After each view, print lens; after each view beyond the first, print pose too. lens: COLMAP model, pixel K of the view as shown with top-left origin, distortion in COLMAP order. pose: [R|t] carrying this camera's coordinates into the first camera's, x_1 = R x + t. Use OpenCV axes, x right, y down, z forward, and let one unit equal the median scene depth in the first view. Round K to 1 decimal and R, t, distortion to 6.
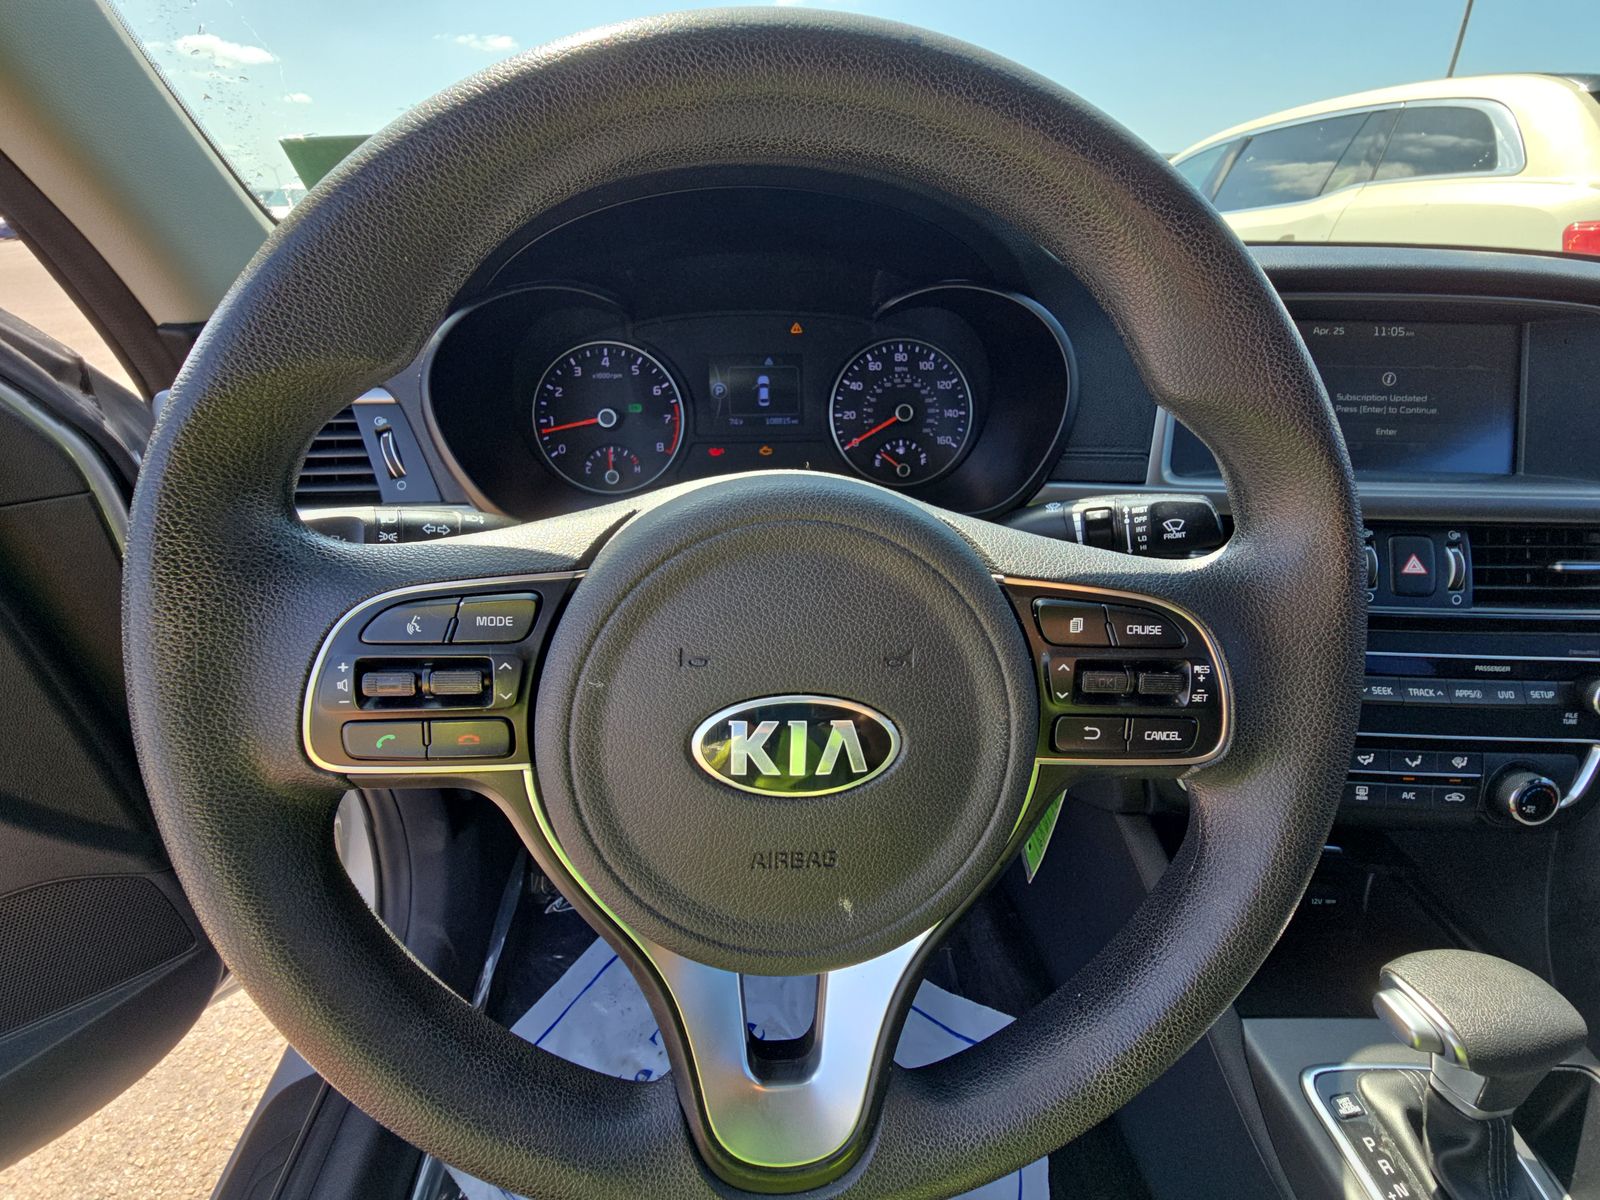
lens RADIAL K [[646.2, 0, 799.9], [0, 646.2, 591.3], [0, 0, 1]] dist [0.018892, -0.015322]
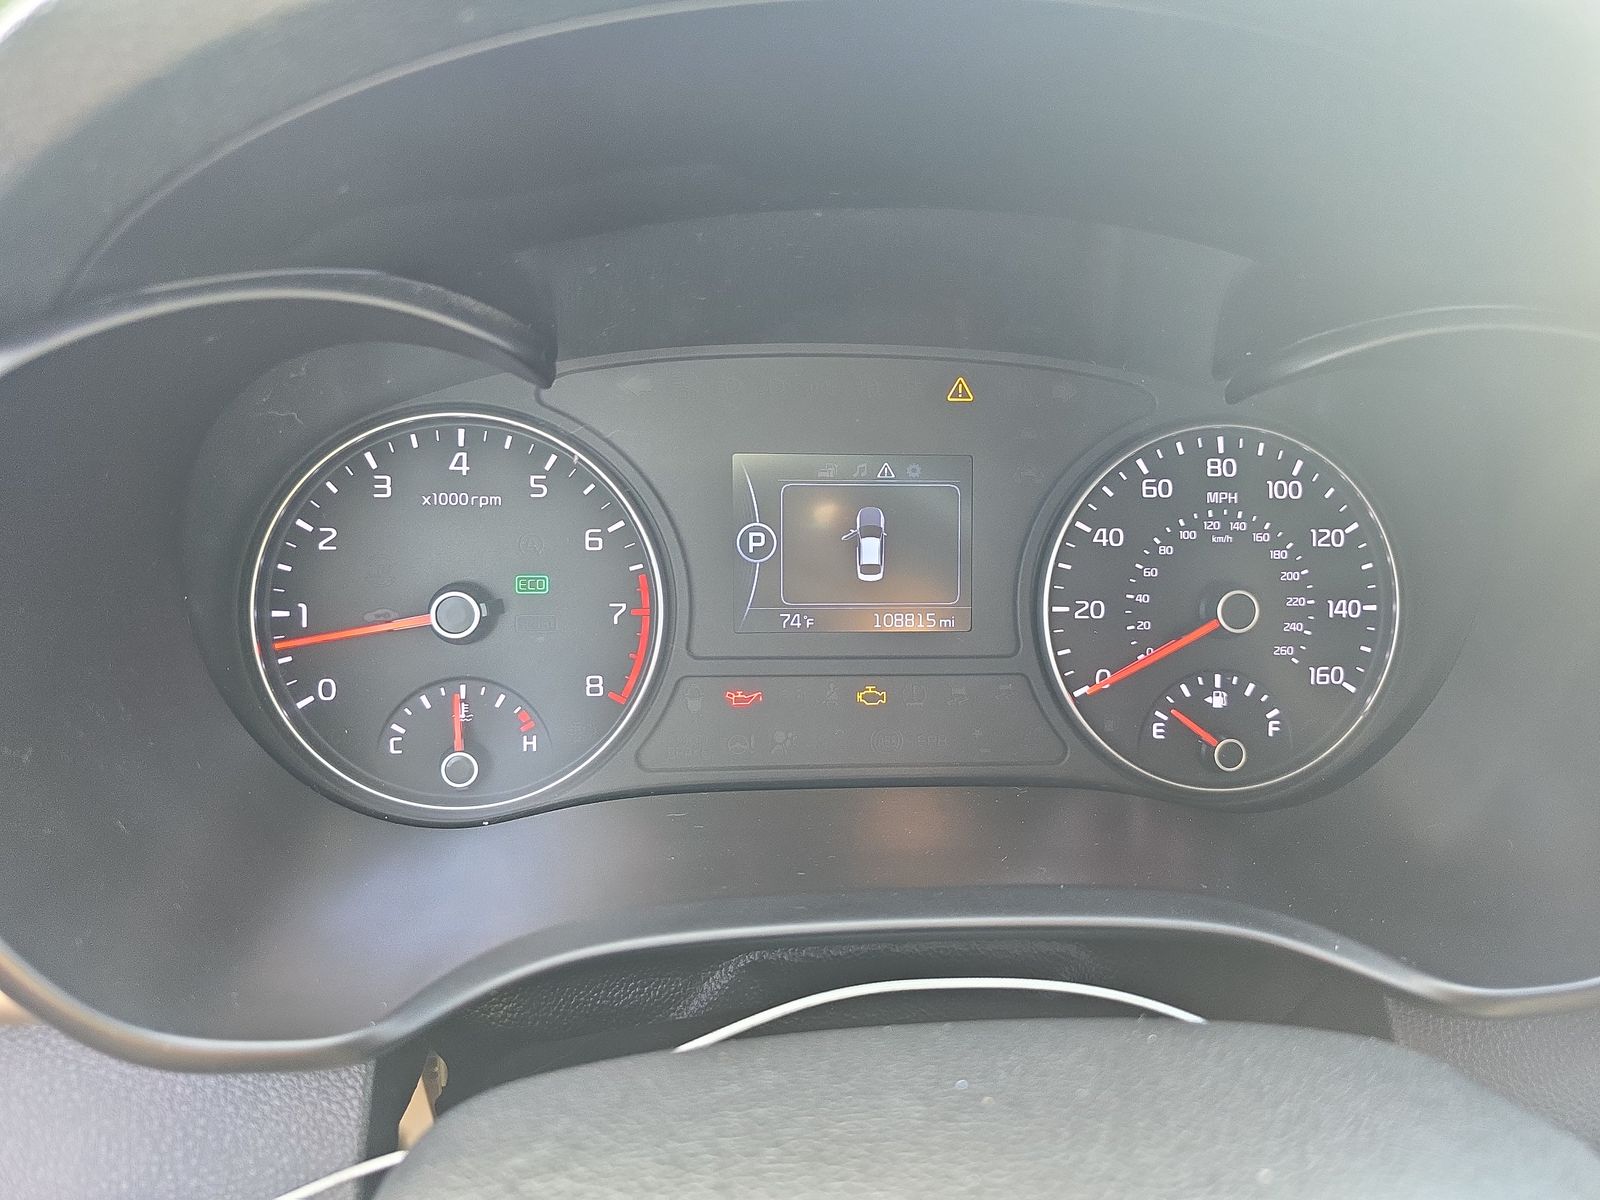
lens RADIAL K [[1058.2, 0, 800.0], [0, 1058.2, 600.0], [0, 0, 1]] dist [0.021958, 0.000449]
pose [[0.999268, 0.025980, 0.028079, -0.114275], [-0.022822, 0.993946, -0.107475, -0.207073], [-0.030701, 0.106755, 0.993811, 0.378899]]
